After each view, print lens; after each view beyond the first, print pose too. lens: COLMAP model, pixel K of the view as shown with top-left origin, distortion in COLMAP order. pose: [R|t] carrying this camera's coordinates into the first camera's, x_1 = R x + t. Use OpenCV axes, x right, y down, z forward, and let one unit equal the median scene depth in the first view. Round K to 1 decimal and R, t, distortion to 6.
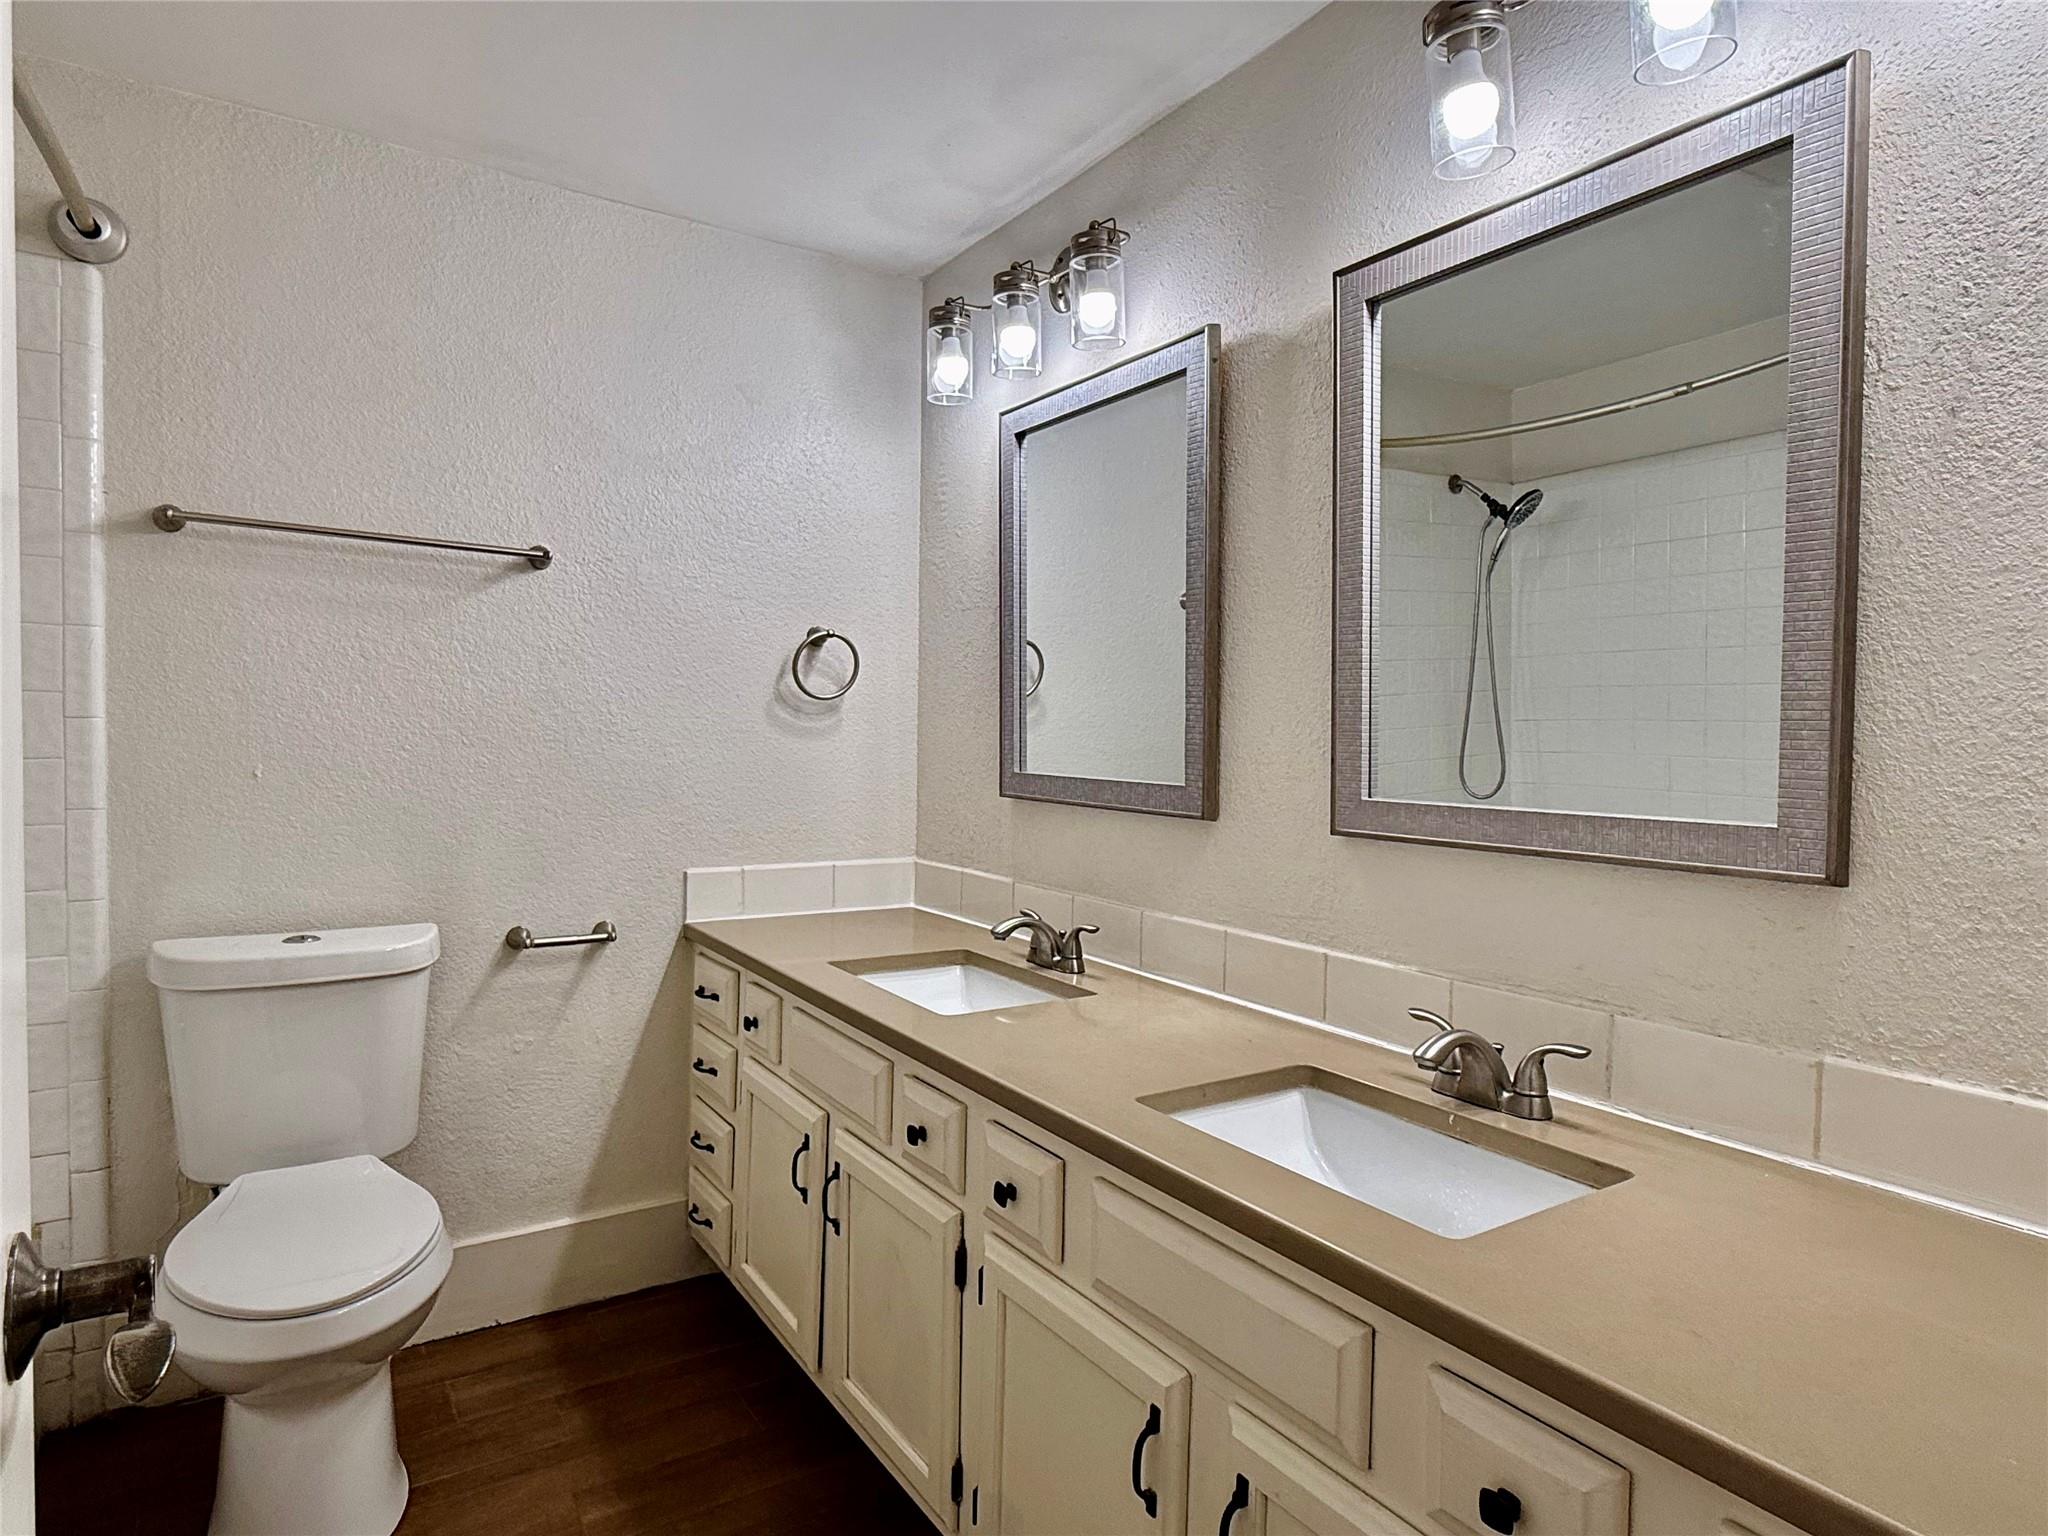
lens RADIAL K [[1141.8, 0, 1033.6], [0, 1141.8, 766.3], [0, 0, 1]] dist [0.002519, -0.001244]
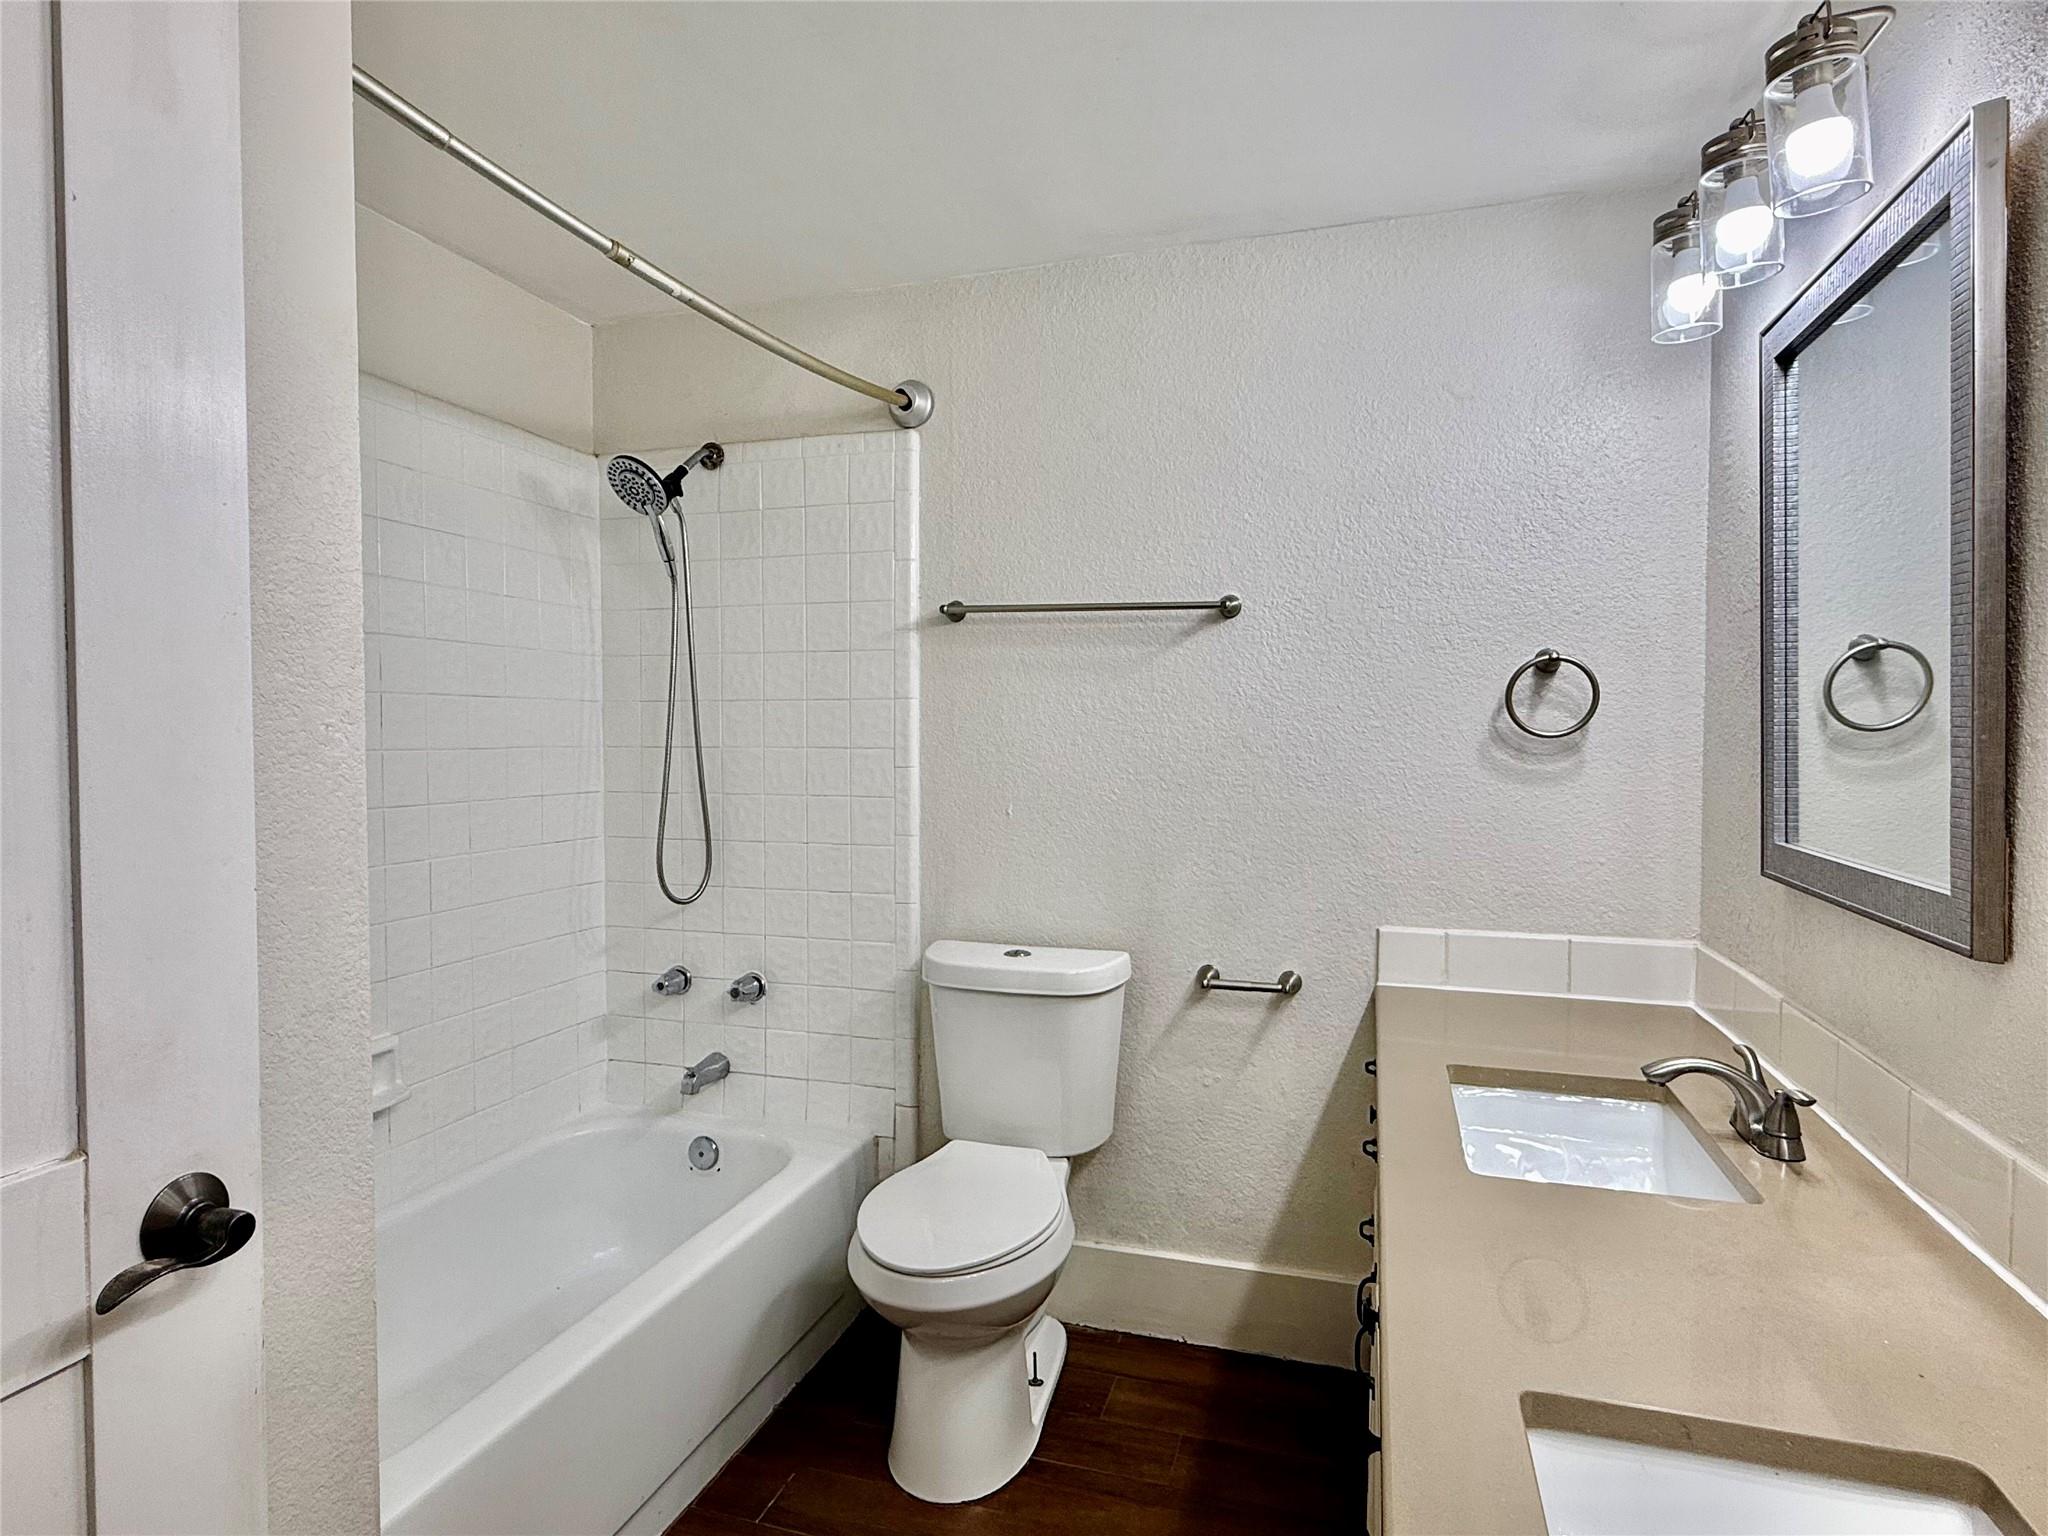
lens RADIAL K [[1141.8, 0, 1033.6], [0, 1141.8, 766.3], [0, 0, 1]] dist [0.002519, -0.001244]
pose [[0.633452, 0.007289, -0.773748, 0.253611], [-0.013085, 0.999914, -0.001293, -0.037489], [0.773671, 0.010944, 0.633493, 0.225348]]
